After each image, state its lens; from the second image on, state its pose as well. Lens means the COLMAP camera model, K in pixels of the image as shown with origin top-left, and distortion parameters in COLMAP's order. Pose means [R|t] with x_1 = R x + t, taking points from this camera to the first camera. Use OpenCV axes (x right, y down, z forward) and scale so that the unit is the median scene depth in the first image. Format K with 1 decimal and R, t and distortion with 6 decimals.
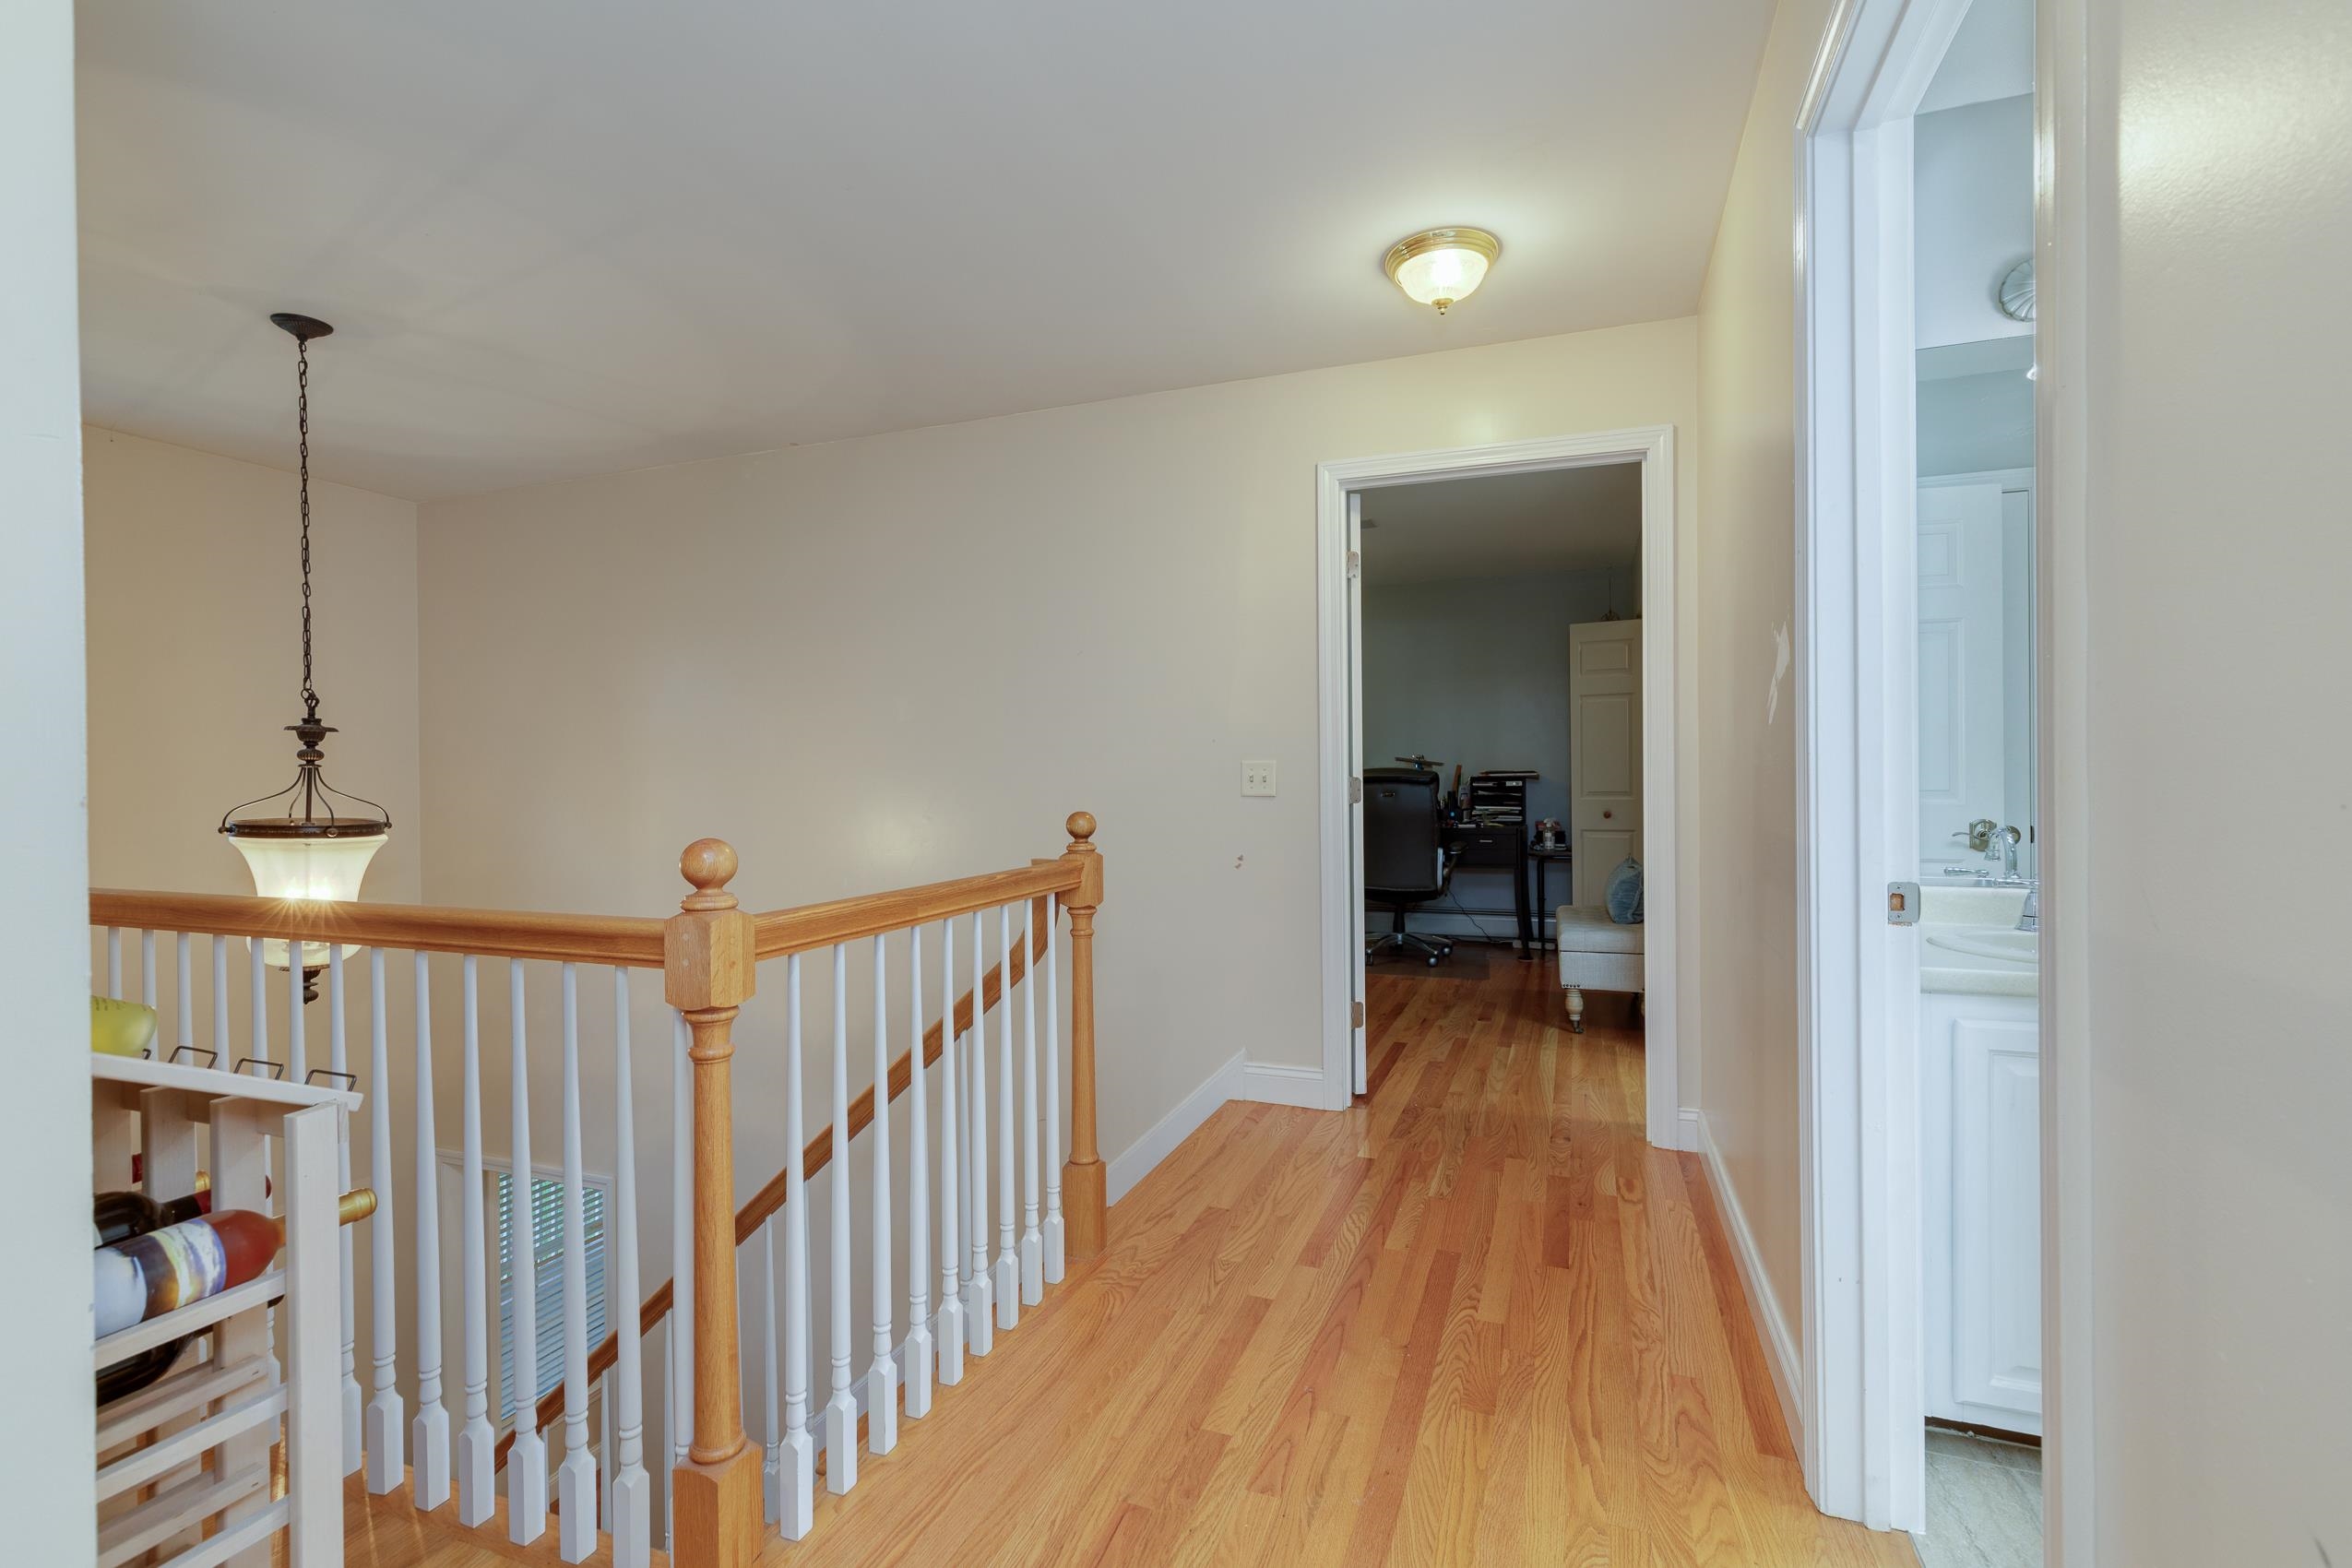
lens RADIAL K [[1077.1, 0, 1185.6], [0, 1077.1, 782.1], [0, 0, 1]] dist [0.002884, 0.000678]
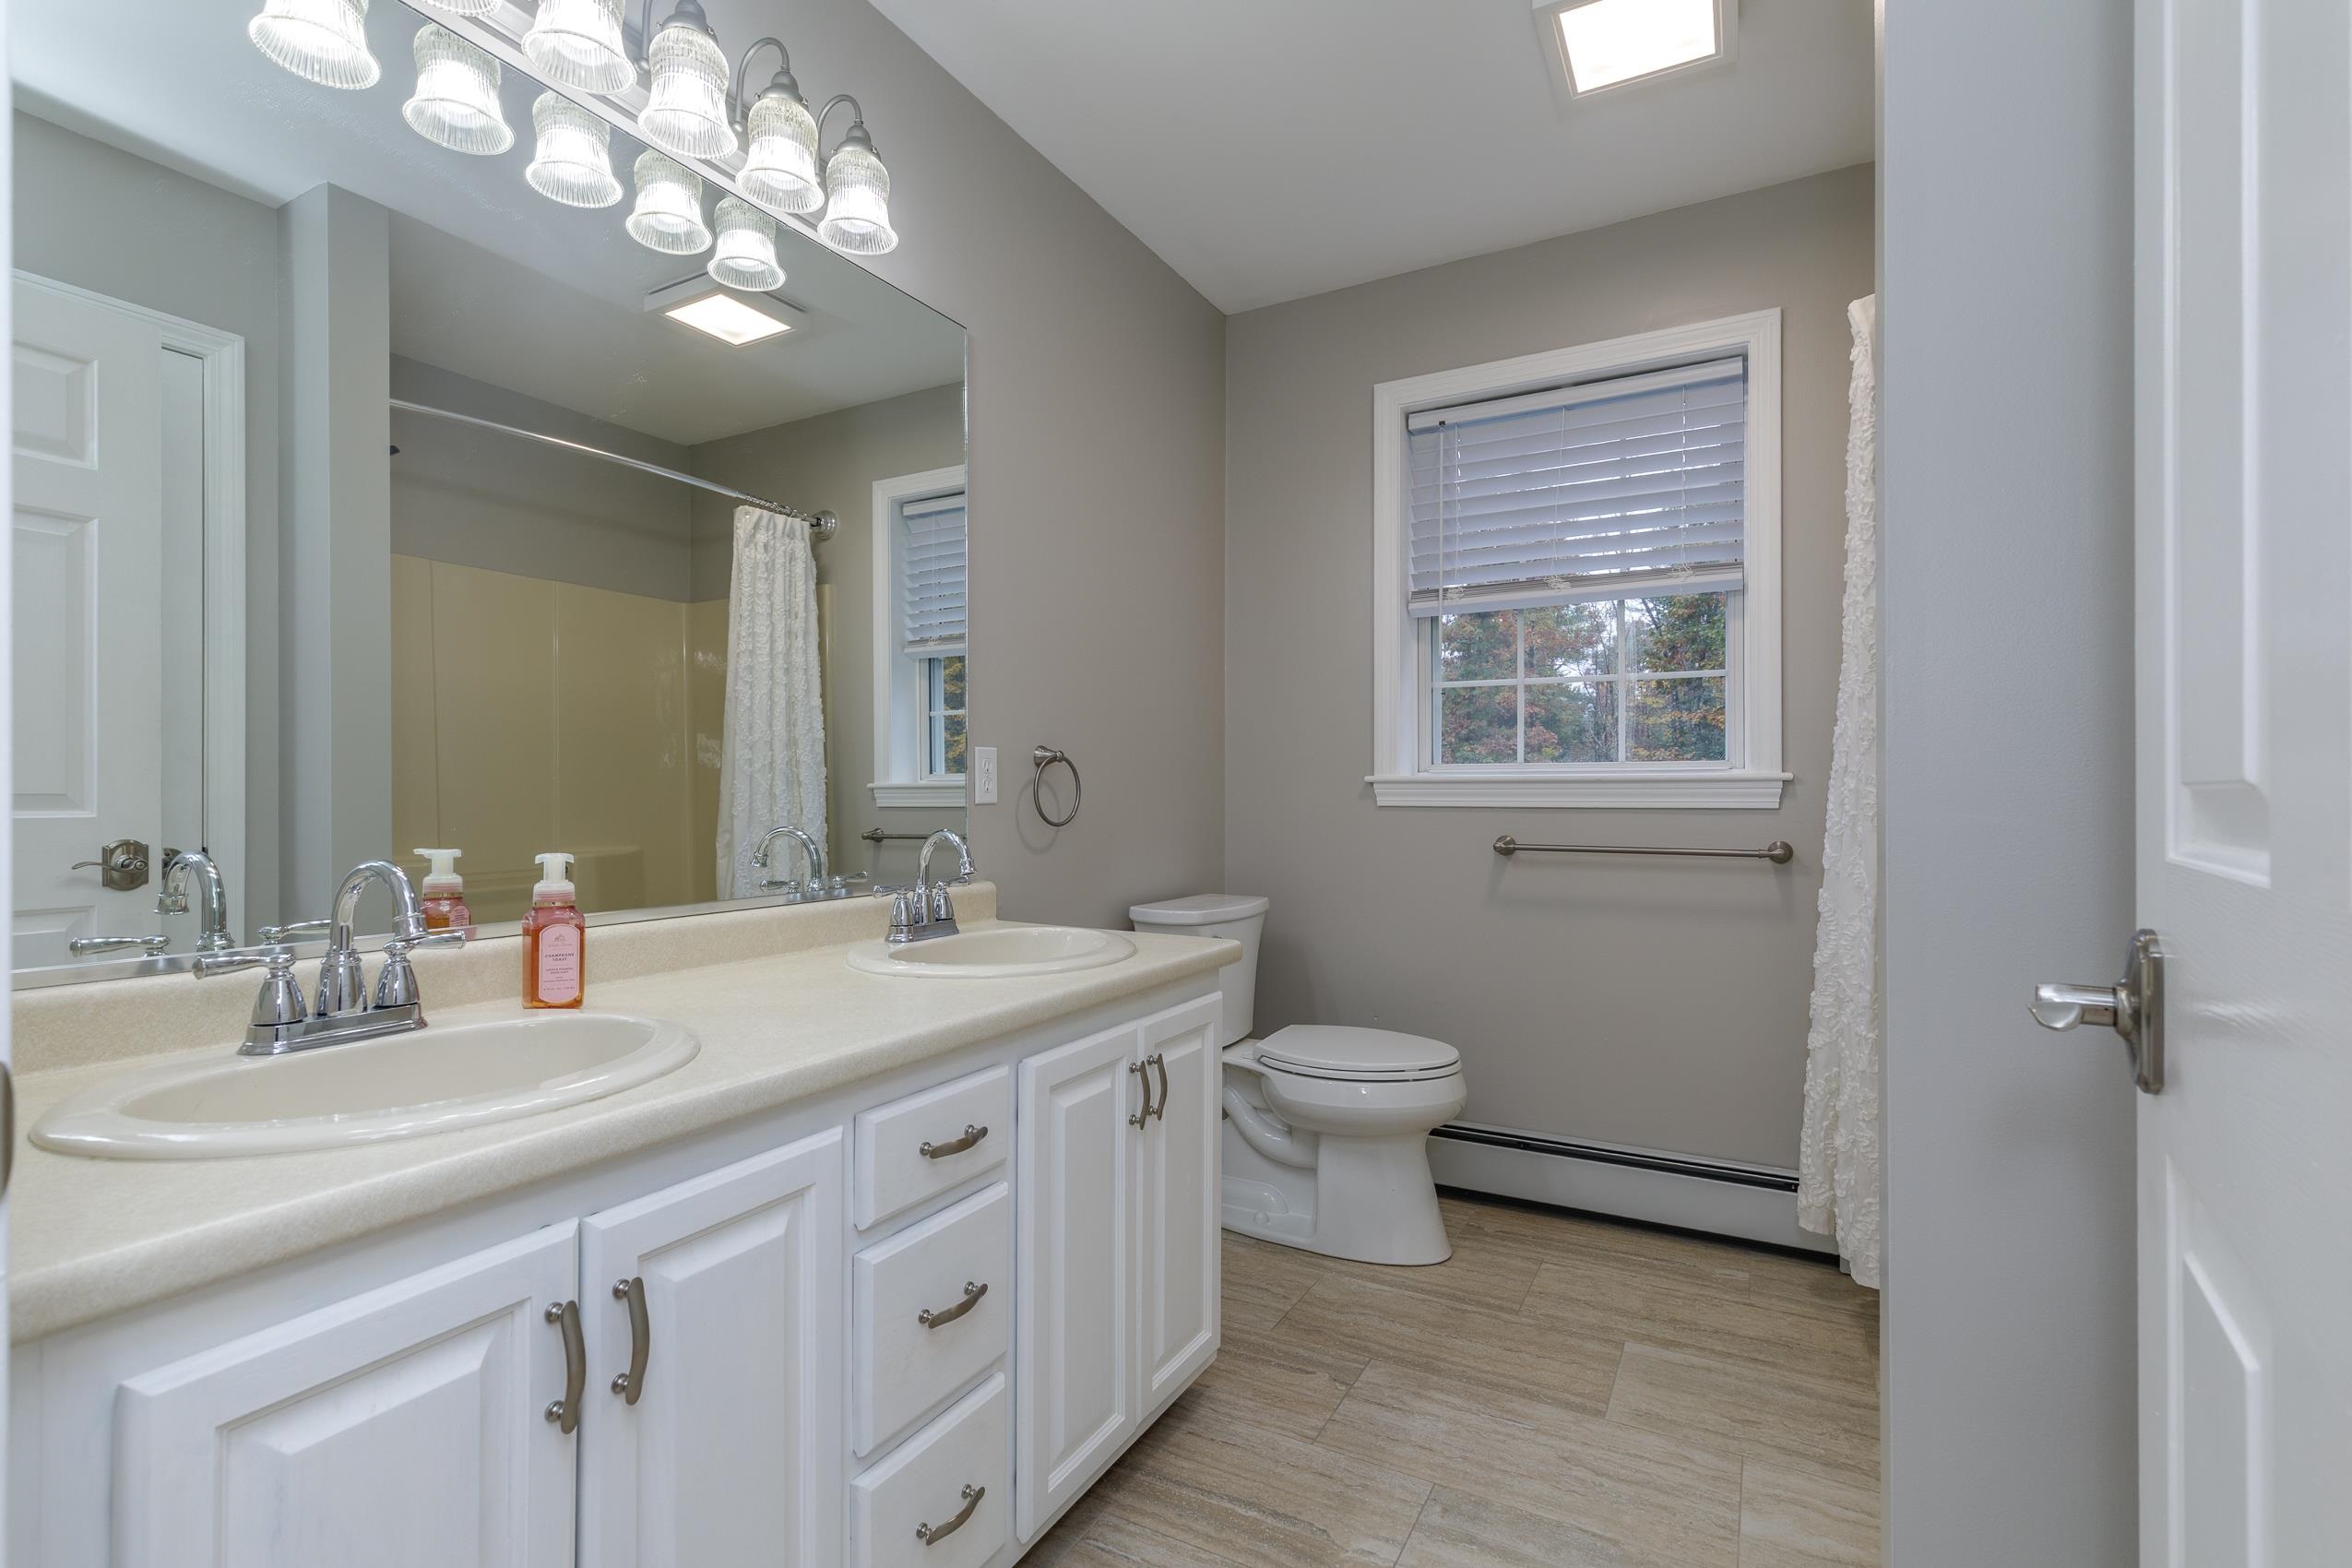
lens RADIAL K [[1077.1, 0, 1187.1], [0, 1077.1, 790.9], [0, 0, 1]] dist [0.002884, 0.000678]
pose [[0.145651, -0.001527, 0.989335, 0.310812], [0.010658, 0.999943, -0.000026, 0.018944], [-0.989279, 0.010548, 0.145659, 0.449932]]
